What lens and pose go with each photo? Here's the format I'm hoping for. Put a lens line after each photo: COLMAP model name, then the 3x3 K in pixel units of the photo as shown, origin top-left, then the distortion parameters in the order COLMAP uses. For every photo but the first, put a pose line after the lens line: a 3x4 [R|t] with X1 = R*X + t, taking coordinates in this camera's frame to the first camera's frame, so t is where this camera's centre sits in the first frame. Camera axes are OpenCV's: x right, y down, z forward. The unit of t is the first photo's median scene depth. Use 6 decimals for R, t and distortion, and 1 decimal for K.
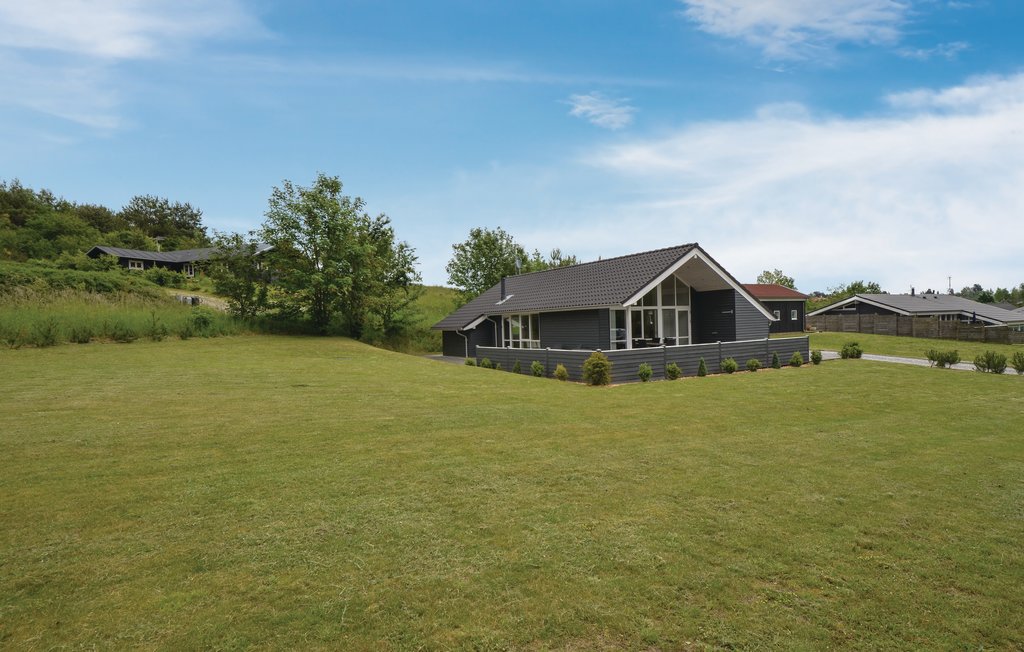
lens RADIAL K [[516.3, 0, 541.5], [0, 516.3, 327.8], [0, 0, 1]] dist [0.002124, 0.000232]
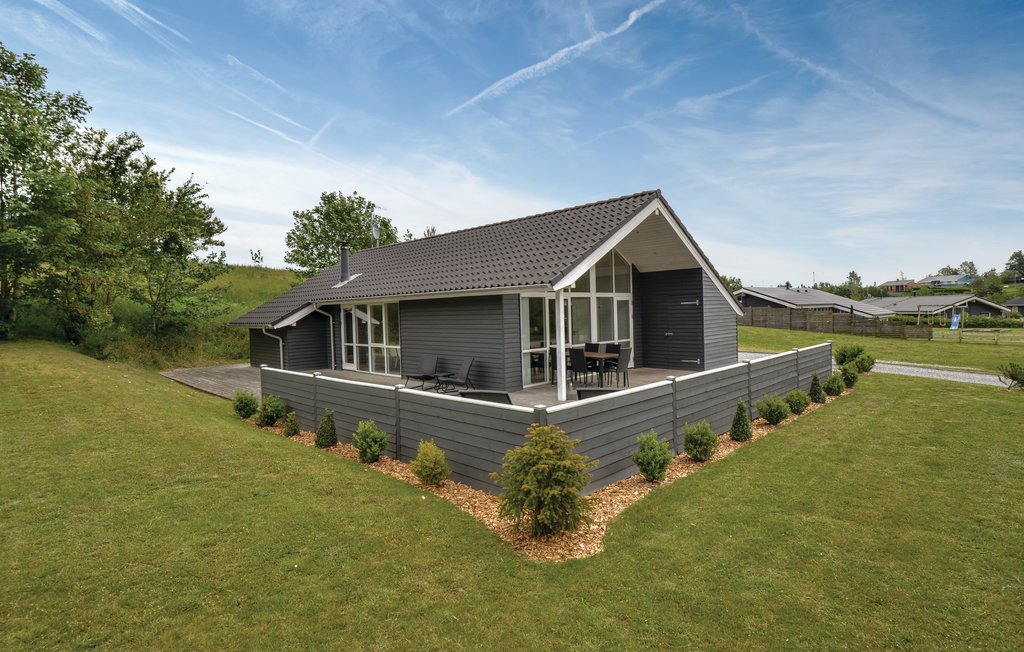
lens RADIAL K [[516.3, 0, 541.5], [0, 516.3, 327.8], [0, 0, 1]] dist [0.002124, 0.000232]
pose [[0.972411, -0.001738, 0.233269, 0.015336], [-0.002578, 0.999831, 0.018197, -0.008224], [-0.233261, -0.018297, 0.972242, 0.325294]]
